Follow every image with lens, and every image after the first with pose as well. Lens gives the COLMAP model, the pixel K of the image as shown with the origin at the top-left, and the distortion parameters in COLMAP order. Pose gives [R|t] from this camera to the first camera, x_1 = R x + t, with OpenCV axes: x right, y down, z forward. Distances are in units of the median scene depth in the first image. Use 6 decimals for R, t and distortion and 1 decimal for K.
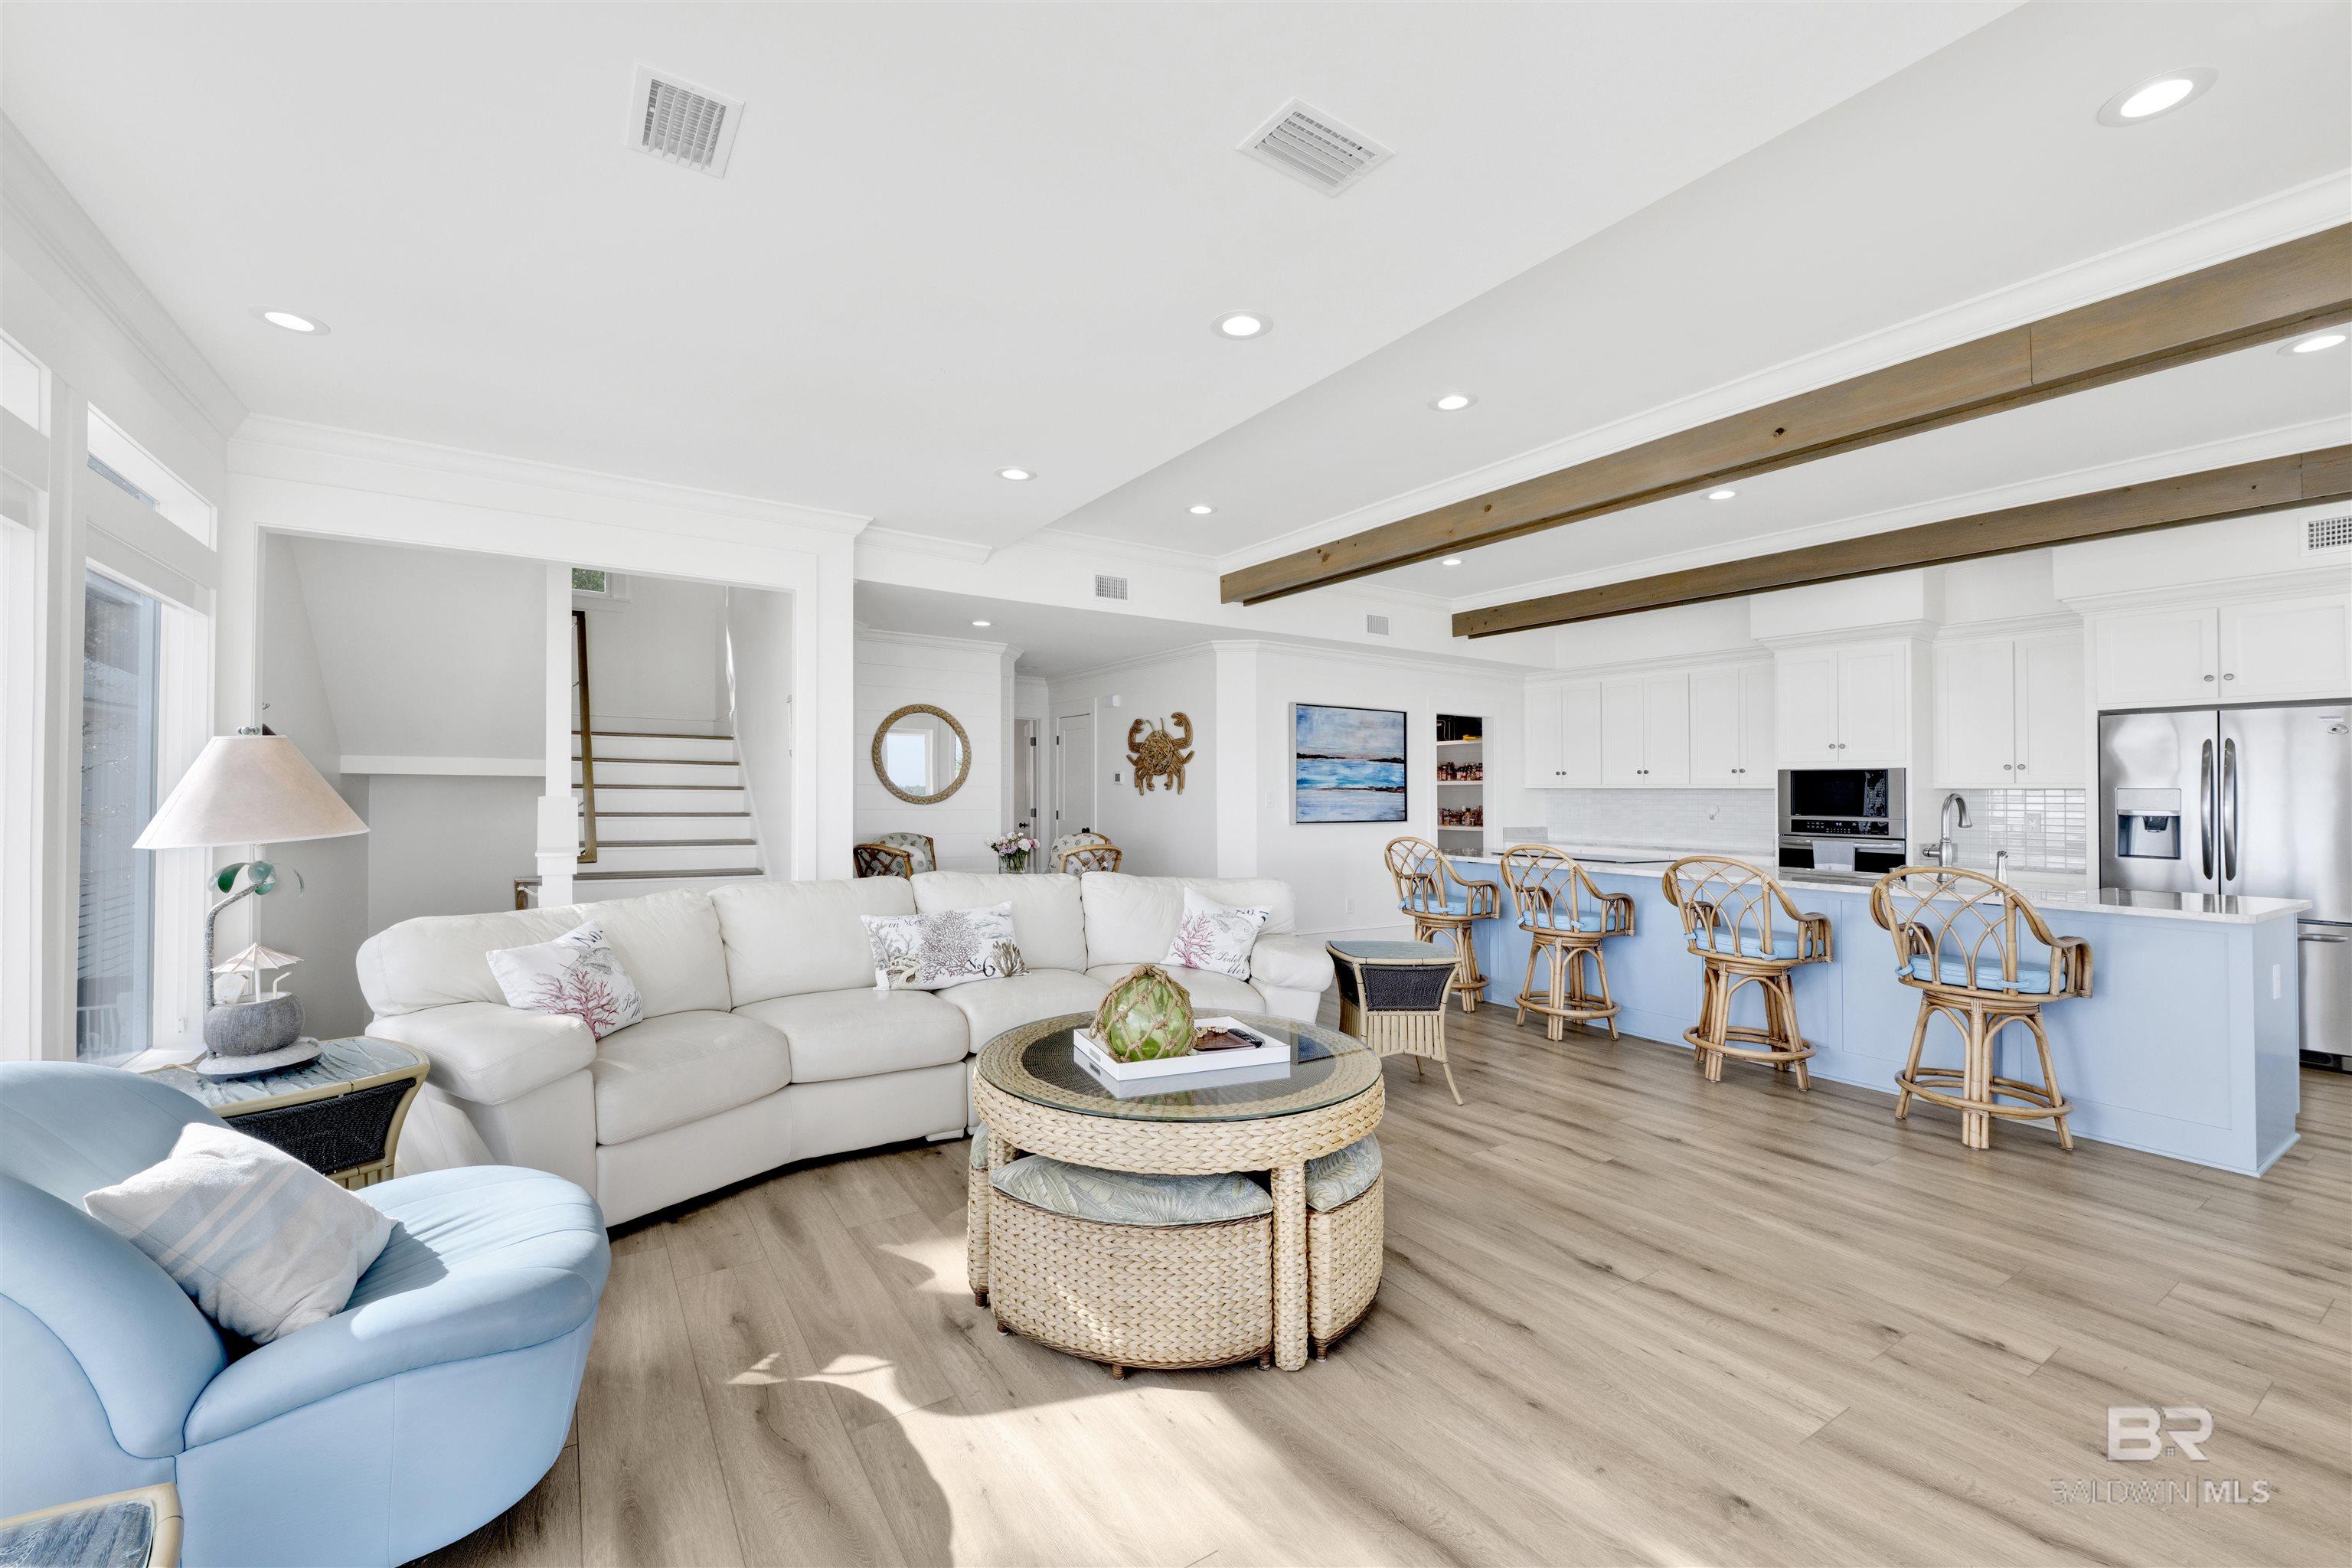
lens RADIAL K [[942.8, 0, 1177.9], [0, 942.8, 775.6], [0, 0, 1]] dist [-0.007006, -0.000552]
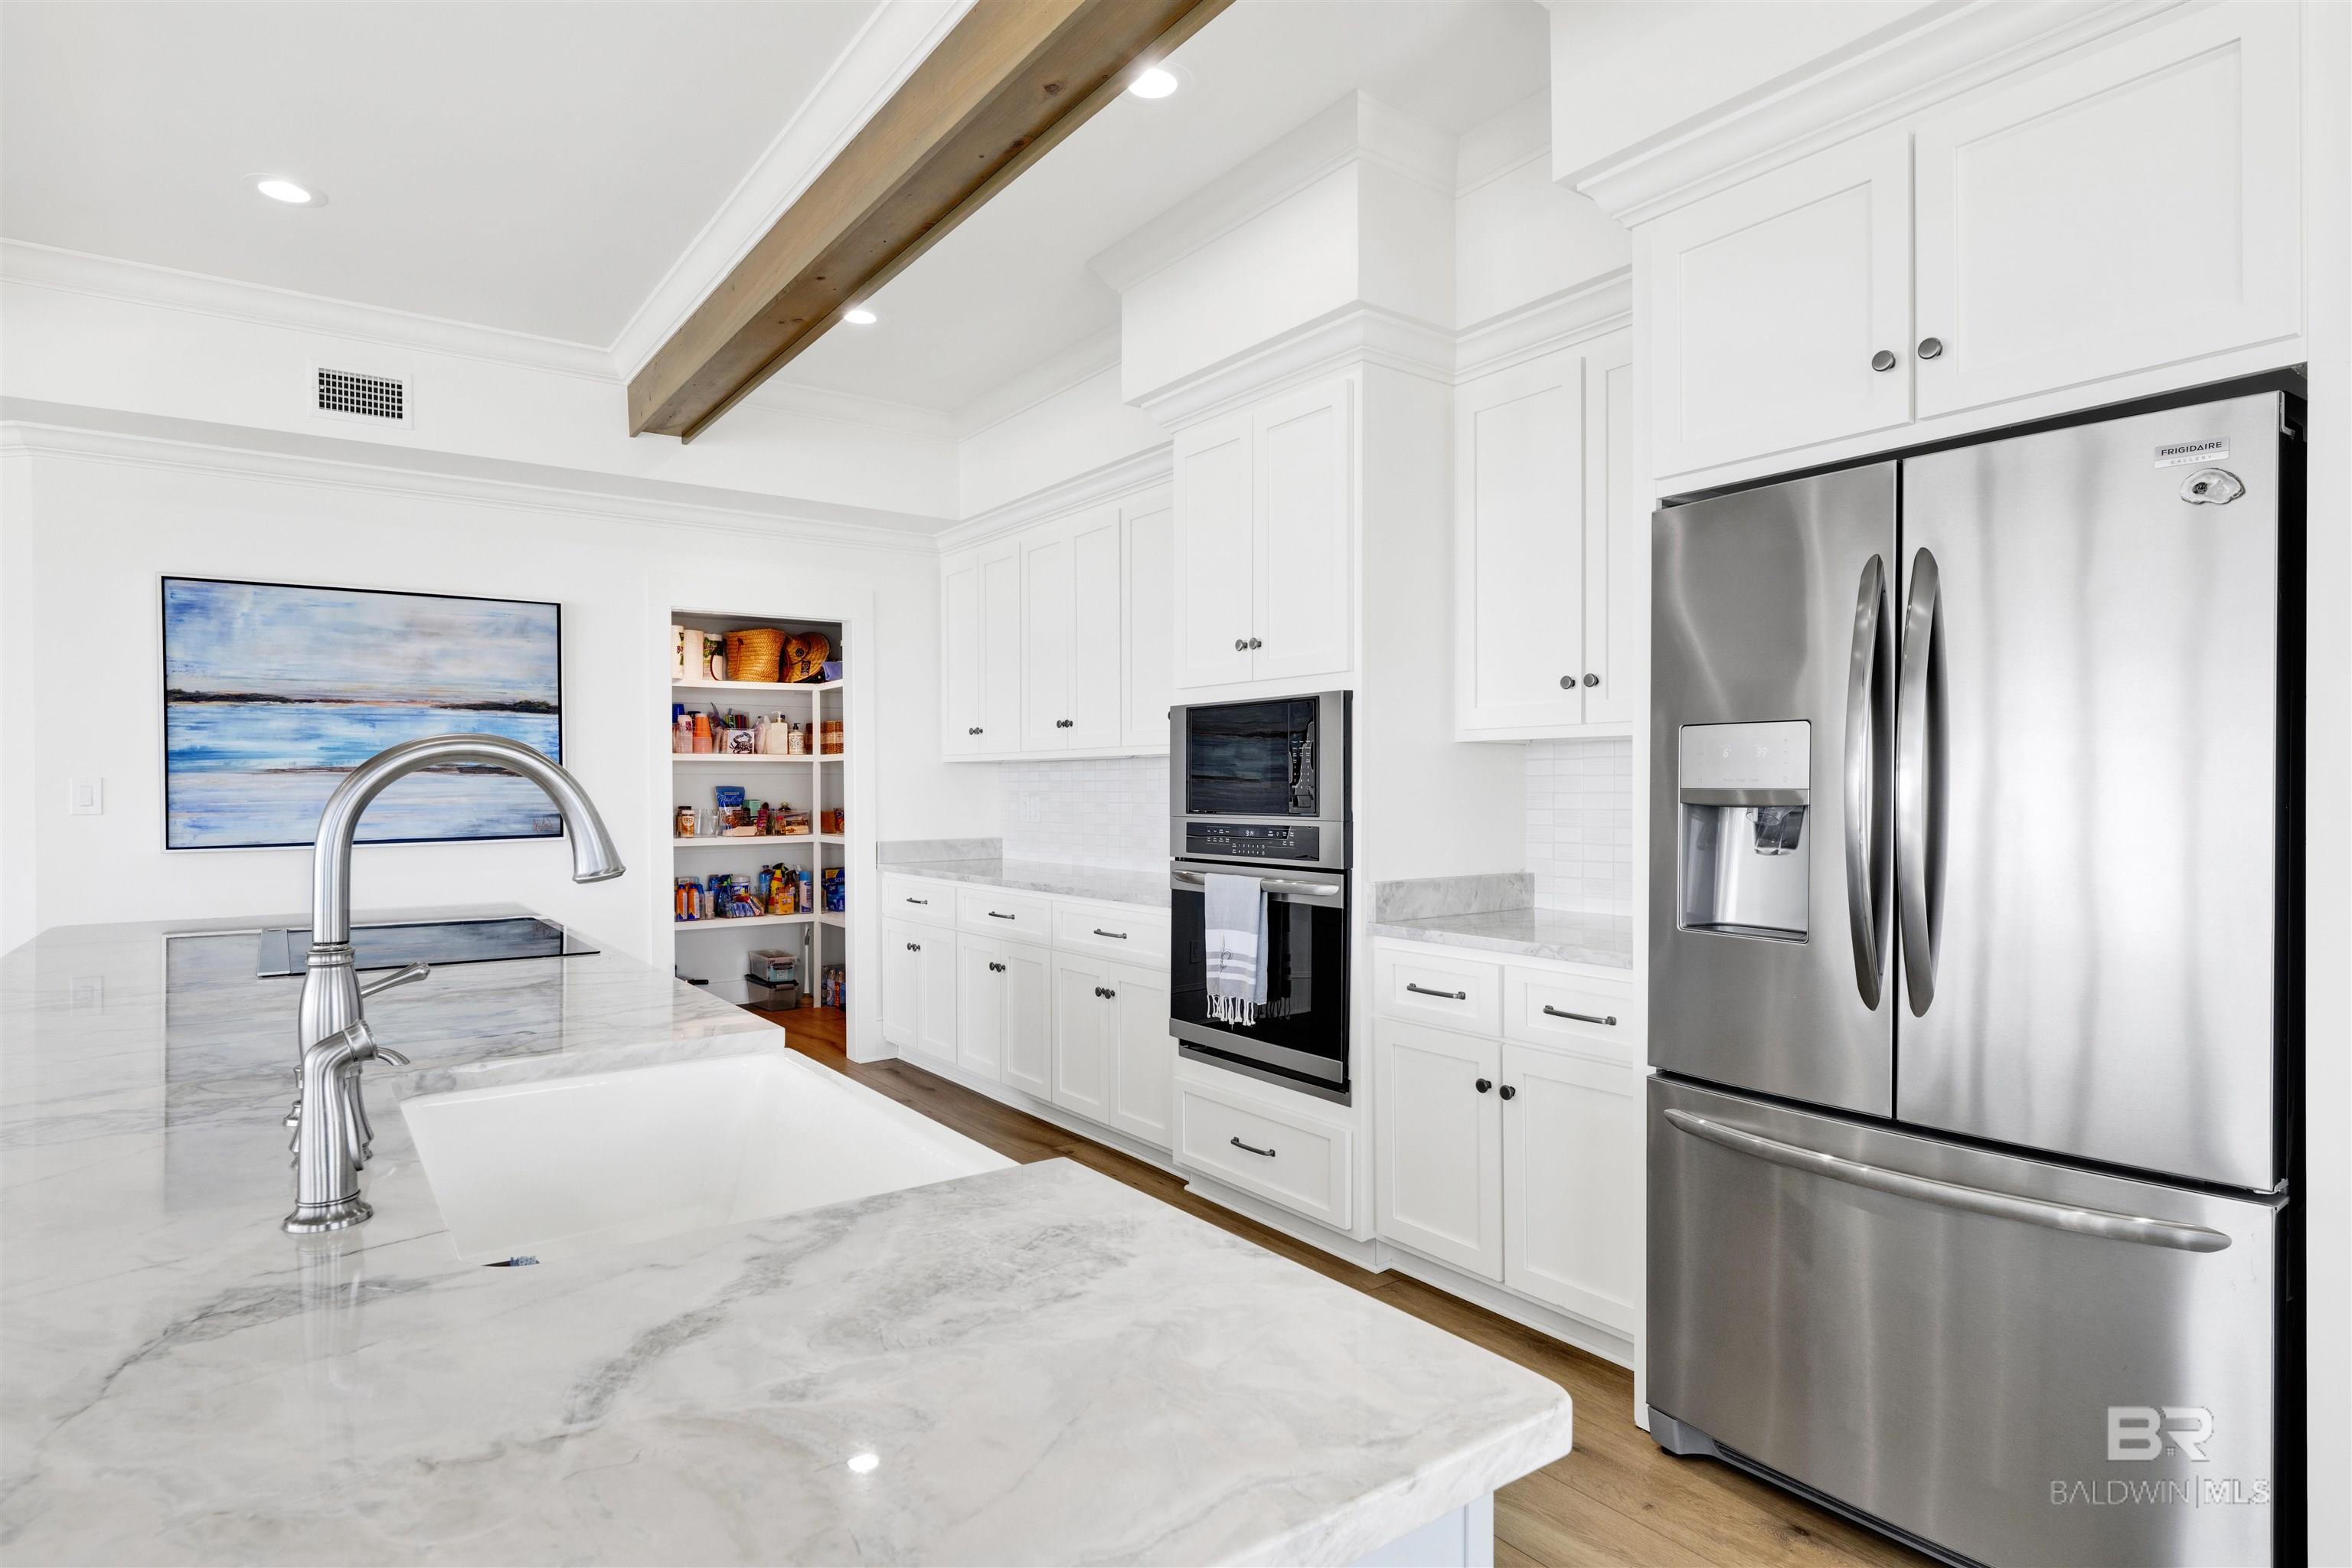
lens RADIAL K [[1245.8, 0, 1189.7], [0, 1245.8, 798.8], [0, 0, 1]] dist [0.005584, -0.000321]
pose [[0.998570, -0.018634, 0.050113, 0.536705], [0.017012, 0.999323, 0.032606, 0.014883], [-0.050687, -0.031707, 0.998211, 0.374094]]
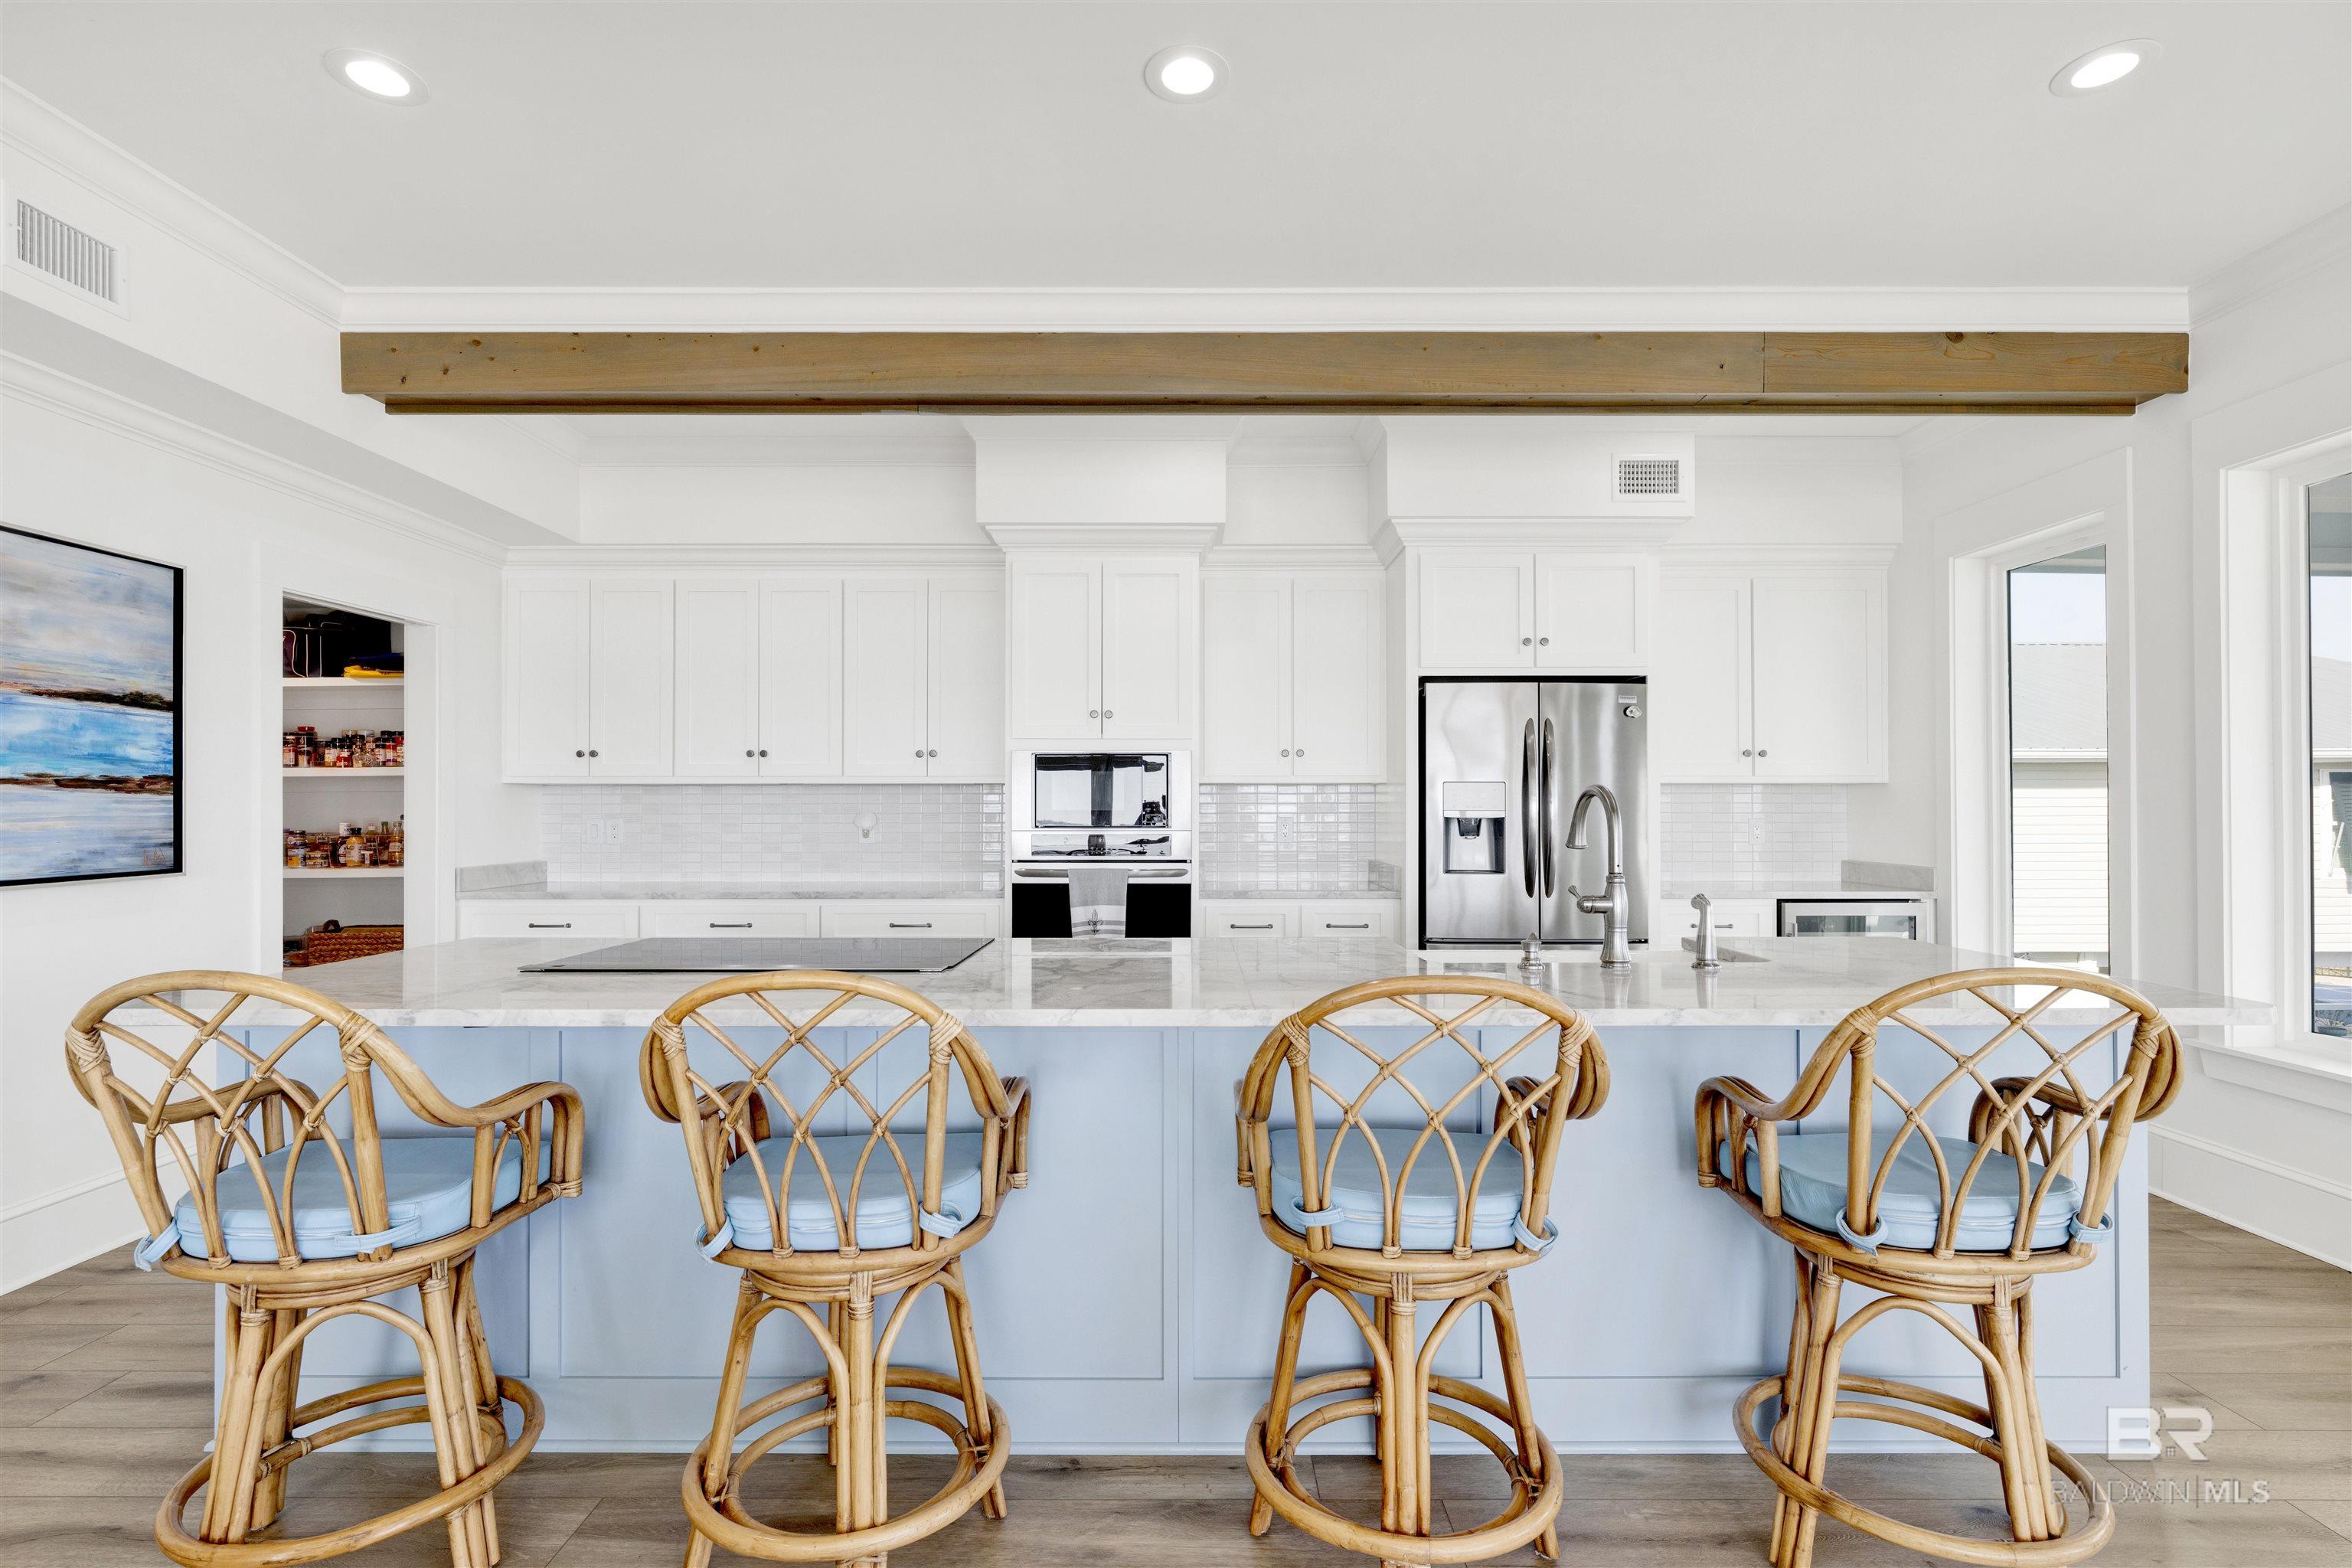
lens RADIAL K [[1073.6, 0, 1164.9], [0, 1073.6, 791.4], [0, 0, 1]] dist [-0.000677, -0.000428]
pose [[0.555082, -0.001399, 0.831794, 0.113221], [-0.009083, 0.999929, 0.007744, 0.011220], [-0.831746, -0.011853, 0.555030, 0.472824]]
